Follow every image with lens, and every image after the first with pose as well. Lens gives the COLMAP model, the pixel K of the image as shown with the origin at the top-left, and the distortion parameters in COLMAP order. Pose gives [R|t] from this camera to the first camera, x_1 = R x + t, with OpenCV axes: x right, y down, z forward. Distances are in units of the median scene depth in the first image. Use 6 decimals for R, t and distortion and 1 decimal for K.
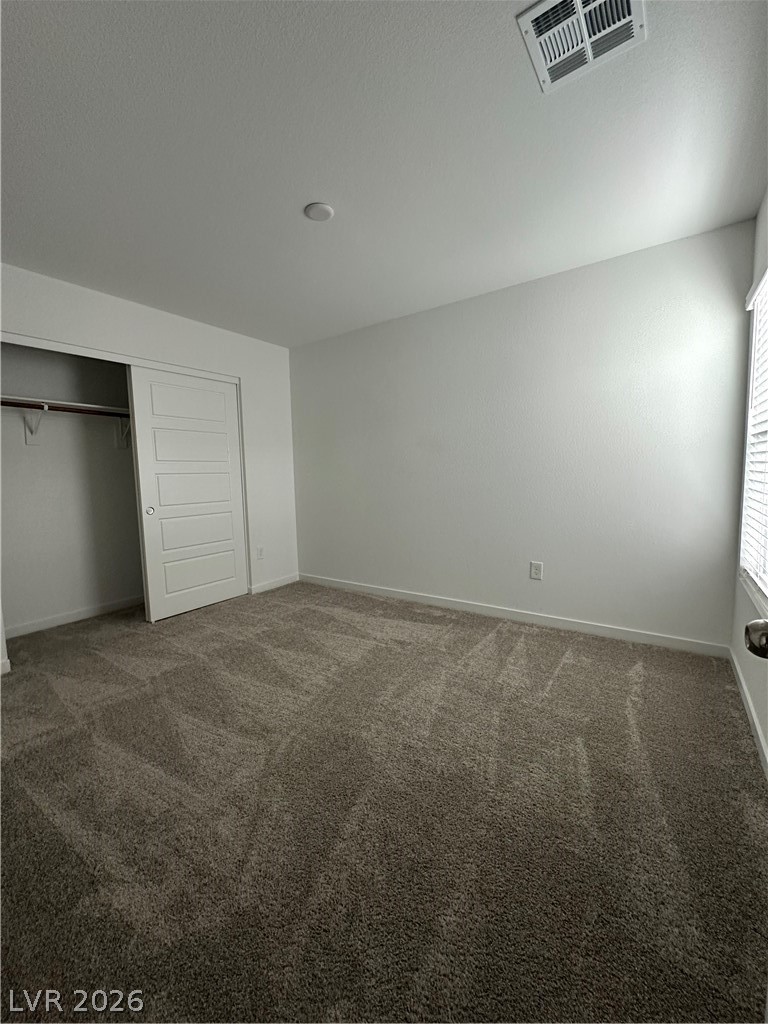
lens RADIAL K [[409.3, 0, 382.5], [0, 409.3, 512.1], [0, 0, 1]] dist [-0.000690, -0.000113]
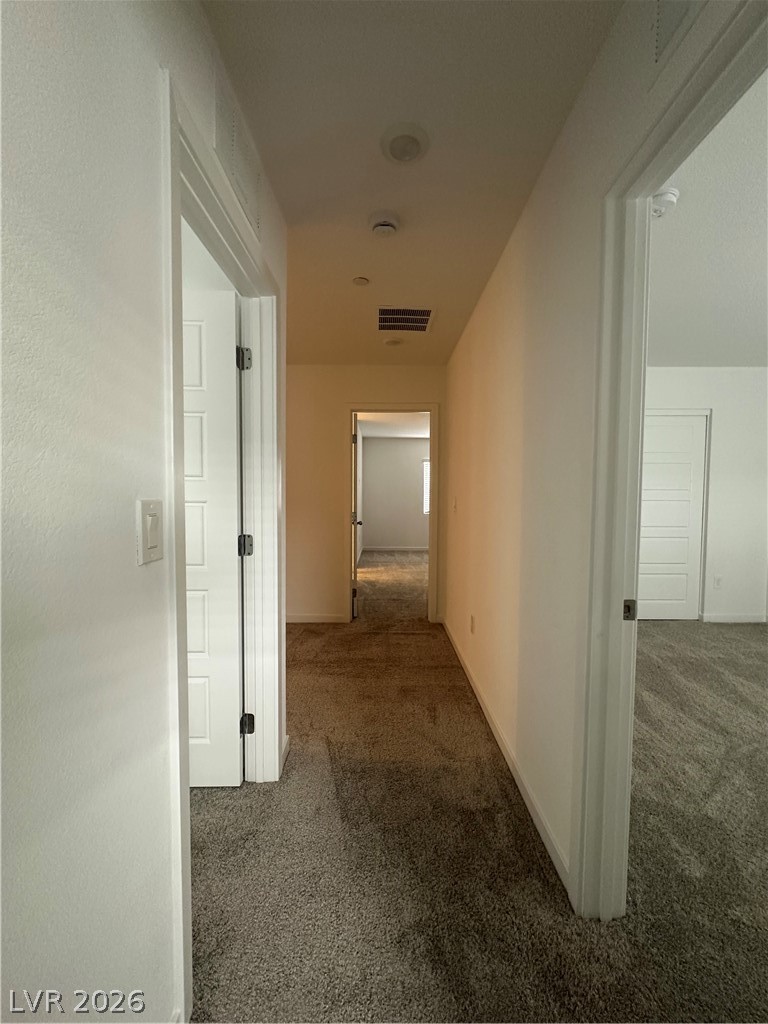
lens RADIAL K [[409.3, 0, 382.7], [0, 409.3, 512.9], [0, 0, 1]] dist [-0.000690, -0.000113]
pose [[0.575817, 0.063971, -0.815072, 0.041726], [-0.092379, 0.995641, 0.012881, -0.007142], [0.812343, 0.067878, 0.579216, -0.343466]]
